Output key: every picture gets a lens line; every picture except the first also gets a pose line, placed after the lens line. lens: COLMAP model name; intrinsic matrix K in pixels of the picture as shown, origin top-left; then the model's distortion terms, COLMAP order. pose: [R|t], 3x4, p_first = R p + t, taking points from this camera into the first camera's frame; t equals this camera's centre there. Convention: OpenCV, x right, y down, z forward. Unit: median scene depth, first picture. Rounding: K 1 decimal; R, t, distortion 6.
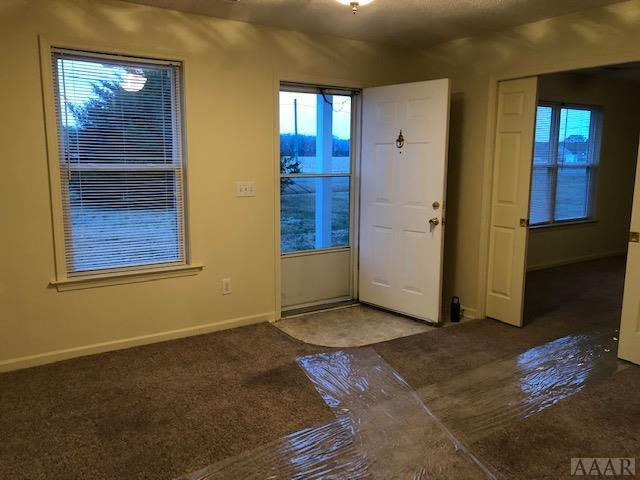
lens RADIAL K [[532.8, 0, 320.0], [0, 532.8, 240.0], [0, 0, 1]] dist [0.138758, -0.290729]
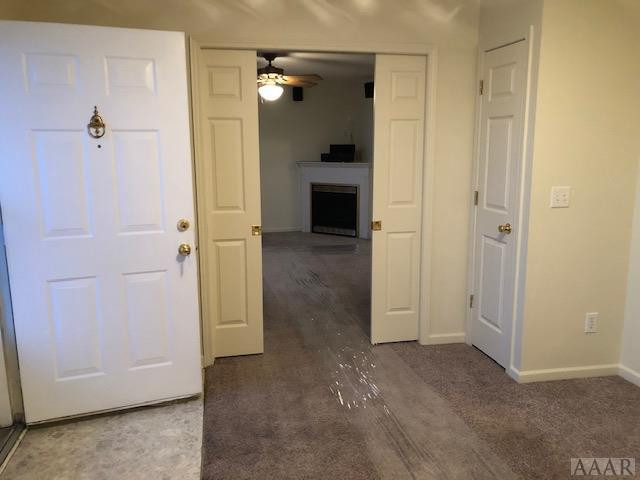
lens RADIAL K [[509.3, 0, 320.0], [0, 509.3, 240.0], [0, 0, 1]] dist [0.004953, 0.005172]
pose [[0.375754, -0.177396, 0.909582, -0.292585], [0.158398, 0.979358, 0.125570, -0.099181], [-0.913082, 0.096892, 0.396096, 0.597446]]
